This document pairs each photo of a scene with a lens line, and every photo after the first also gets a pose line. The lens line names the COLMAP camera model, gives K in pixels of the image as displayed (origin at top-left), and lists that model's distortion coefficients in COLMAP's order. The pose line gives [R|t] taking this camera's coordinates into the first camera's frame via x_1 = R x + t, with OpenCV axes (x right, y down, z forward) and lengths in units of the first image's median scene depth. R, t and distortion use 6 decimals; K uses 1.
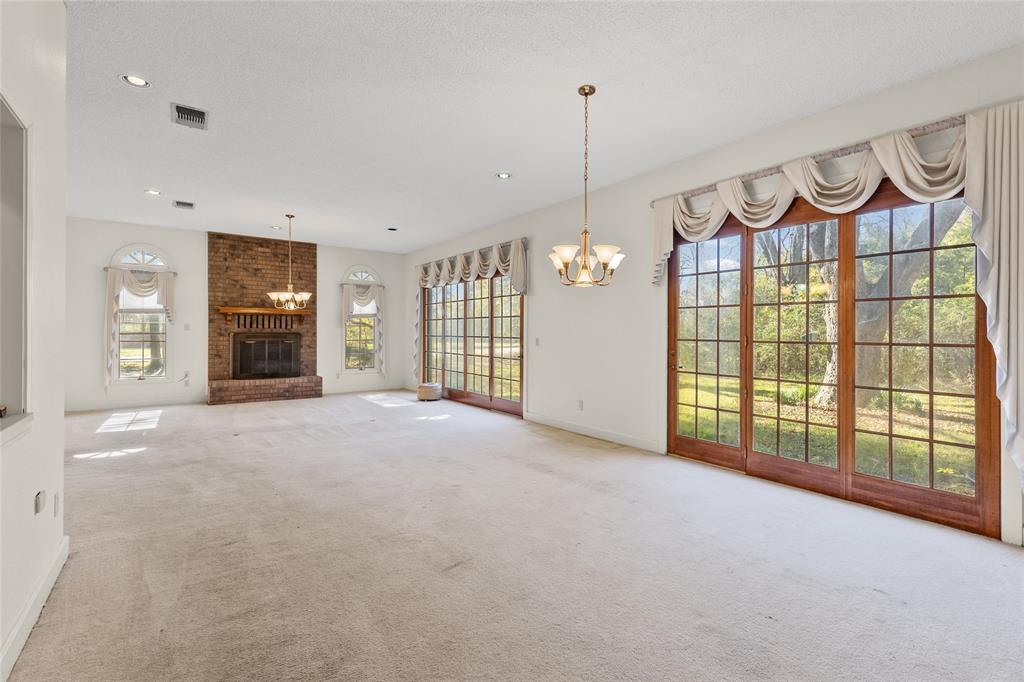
lens RADIAL K [[461.5, 0, 511.6], [0, 461.5, 341.6], [0, 0, 1]] dist [0.002180, -0.000473]
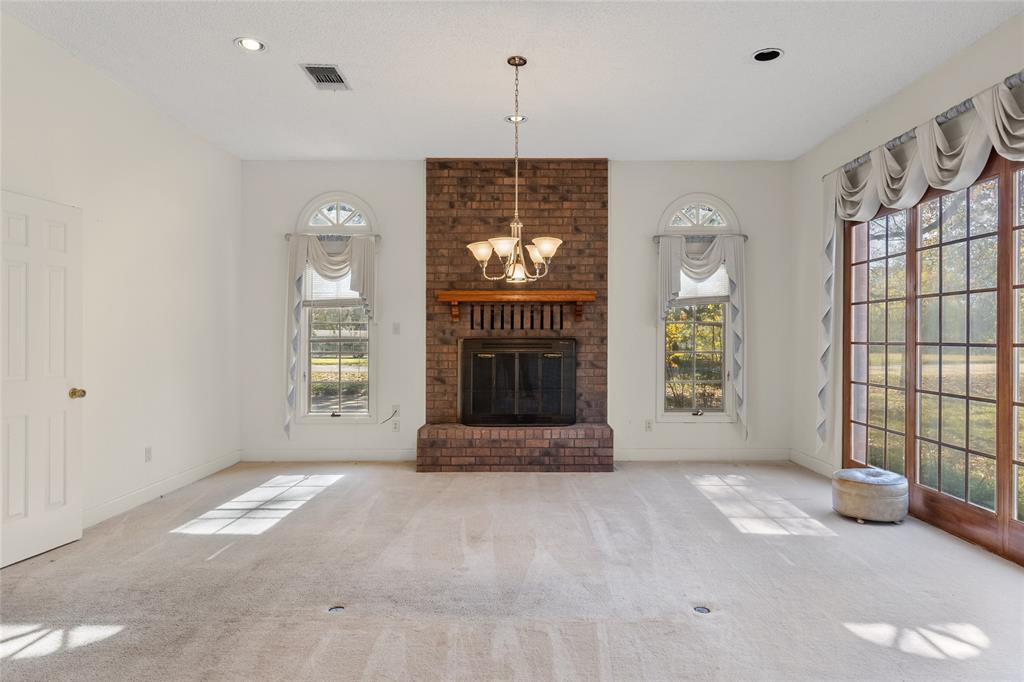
lens RADIAL K [[602.1, 0, 531.2], [0, 602.1, 340.5], [0, 0, 1]] dist [-0.004150, 0.001875]
pose [[0.816758, -0.004497, -0.576963, -0.124928], [-0.005331, 0.999868, -0.015340, -0.005840], [0.576956, 0.015604, 0.816626, 0.460239]]
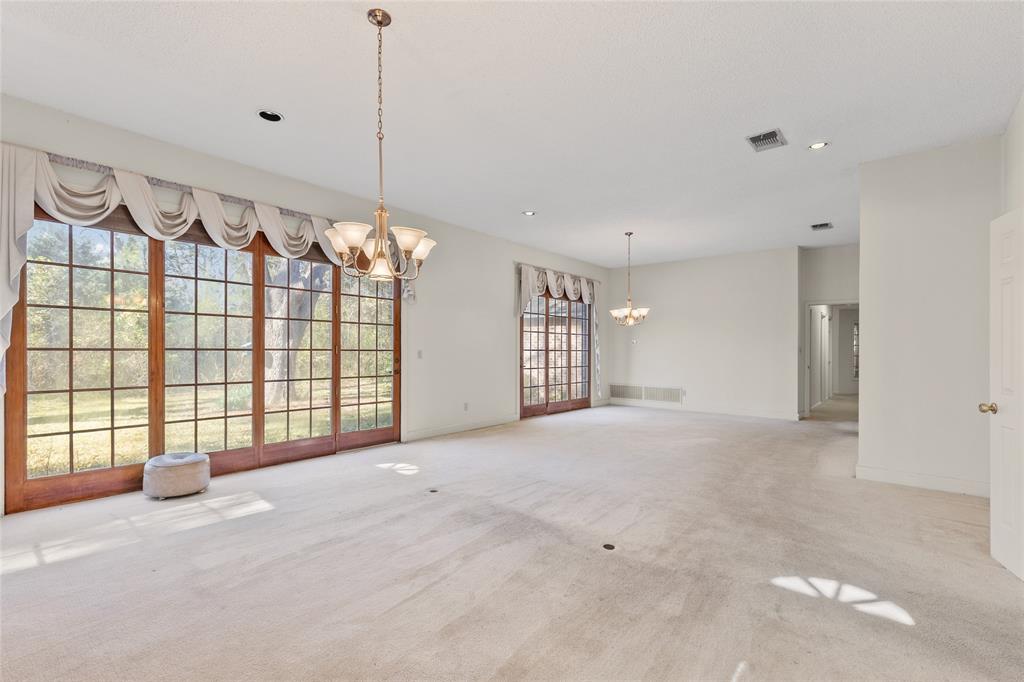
lens RADIAL K [[461.5, 0, 504.3], [0, 461.5, 348.7], [0, 0, 1]] dist [0.002180, -0.000473]
pose [[-0.234417, -0.010800, 0.972076, -0.712883], [0.003974, 0.999919, 0.012067, -0.017183], [-0.972128, 0.006691, -0.234355, 0.824397]]
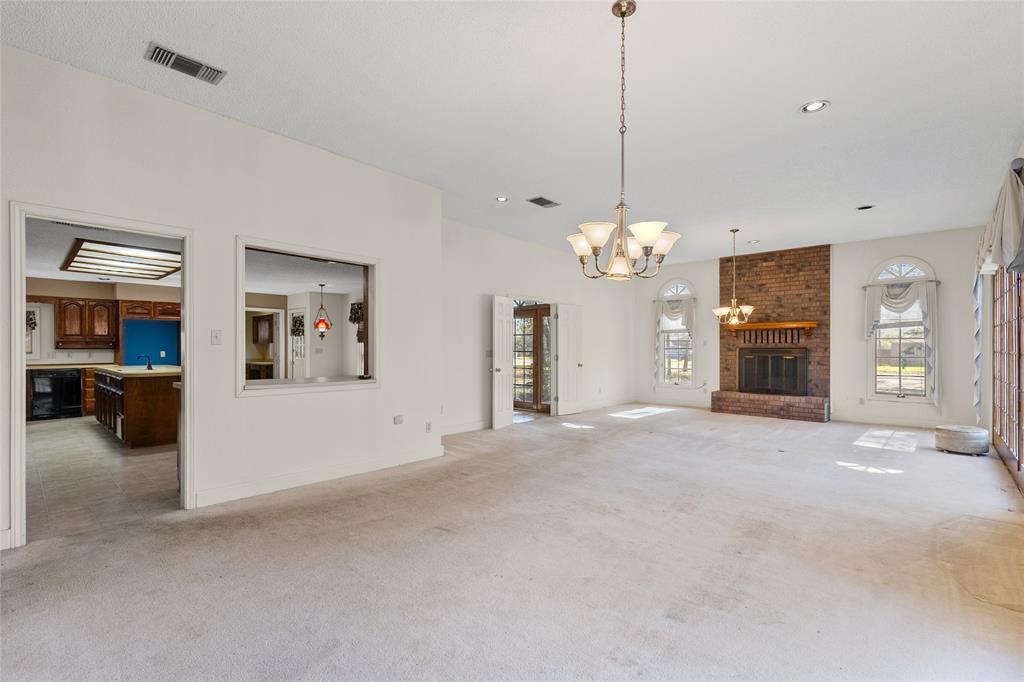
lens RADIAL K [[461.5, 0, 506.3], [0, 461.5, 341.9], [0, 0, 1]] dist [0.002180, -0.000473]
pose [[0.192693, -0.018107, -0.981092, 0.332059], [-0.019930, 0.999551, -0.022363, 0.001458], [0.981057, 0.023862, 0.192245, 0.267363]]
